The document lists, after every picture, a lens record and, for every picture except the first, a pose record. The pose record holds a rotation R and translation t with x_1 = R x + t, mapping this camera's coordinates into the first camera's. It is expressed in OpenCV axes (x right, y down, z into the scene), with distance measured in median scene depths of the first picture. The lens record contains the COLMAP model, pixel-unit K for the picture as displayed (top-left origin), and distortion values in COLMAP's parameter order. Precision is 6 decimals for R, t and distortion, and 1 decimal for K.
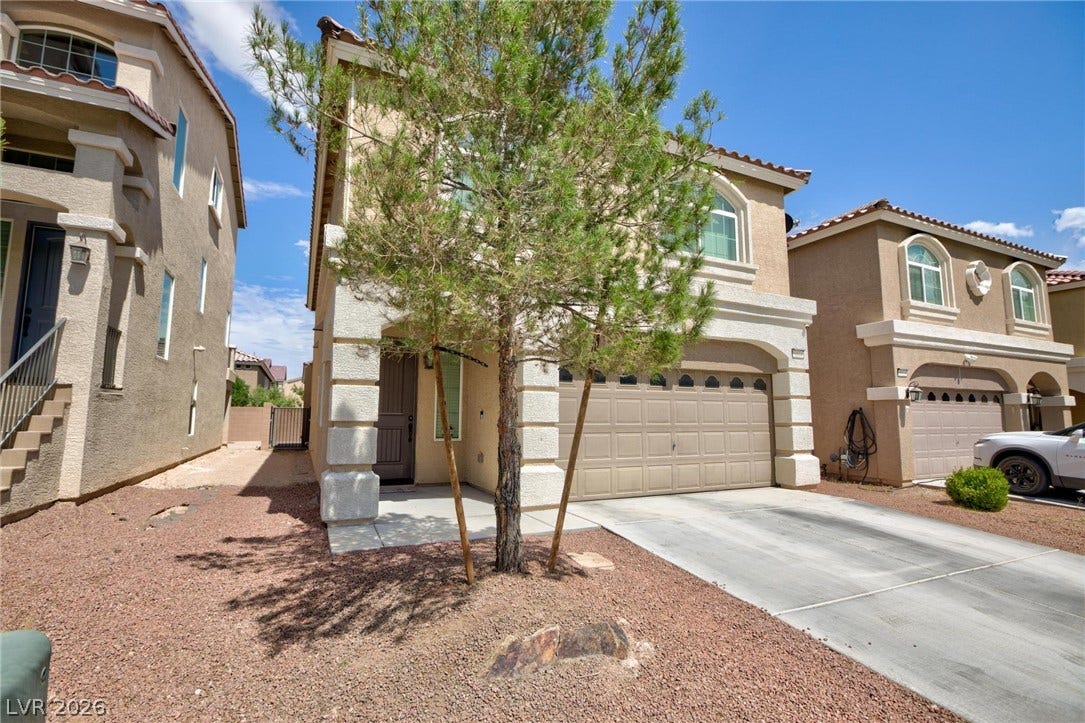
lens RADIAL K [[494.8, 0, 538.2], [0, 494.8, 363.6], [0, 0, 1]] dist [-0.007522, 0.001713]
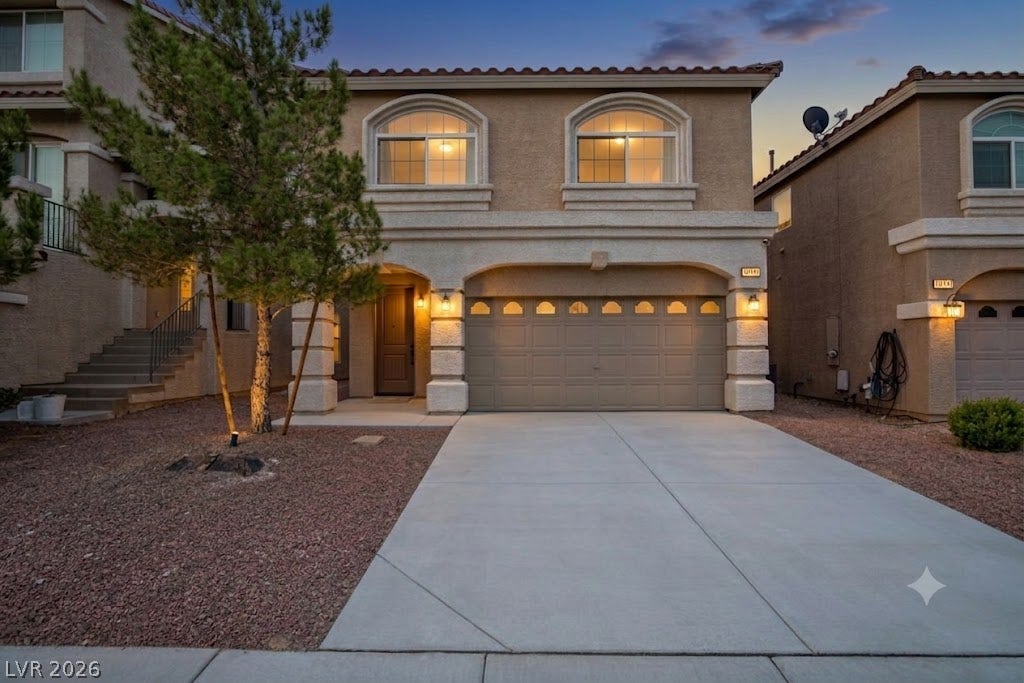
lens RADIAL K [[447.4, 0, 506.8], [0, 447.4, 347.9], [0, 0, 1]] dist [-0.013290, -0.000645]
pose [[0.899370, -0.013351, -0.436985, 0.492364], [0.055481, 0.994938, 0.083790, 0.027372], [0.433654, -0.099602, 0.895558, 0.036044]]
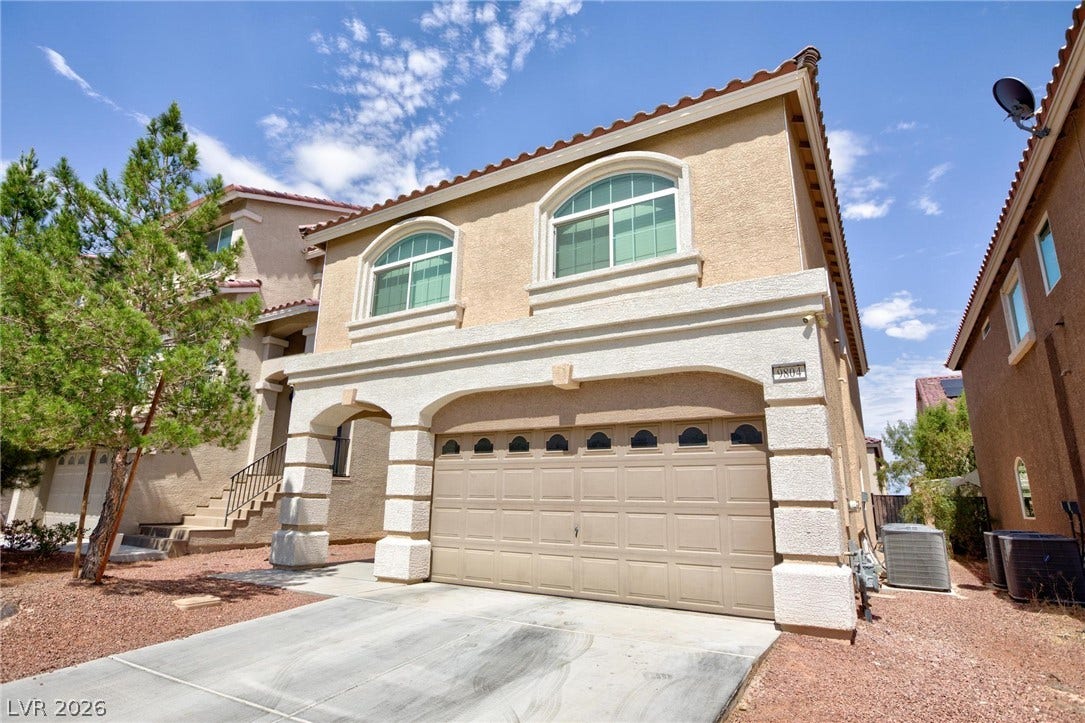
lens RADIAL K [[561.2, 0, 546.8], [0, 561.2, 363.7], [0, 0, 1]] dist [-0.012869, 0.002619]
pose [[0.571340, -0.190418, -0.798318, 0.899817], [0.077897, 0.980903, -0.178219, 0.062431], [0.817009, 0.039636, 0.575262, 0.436180]]
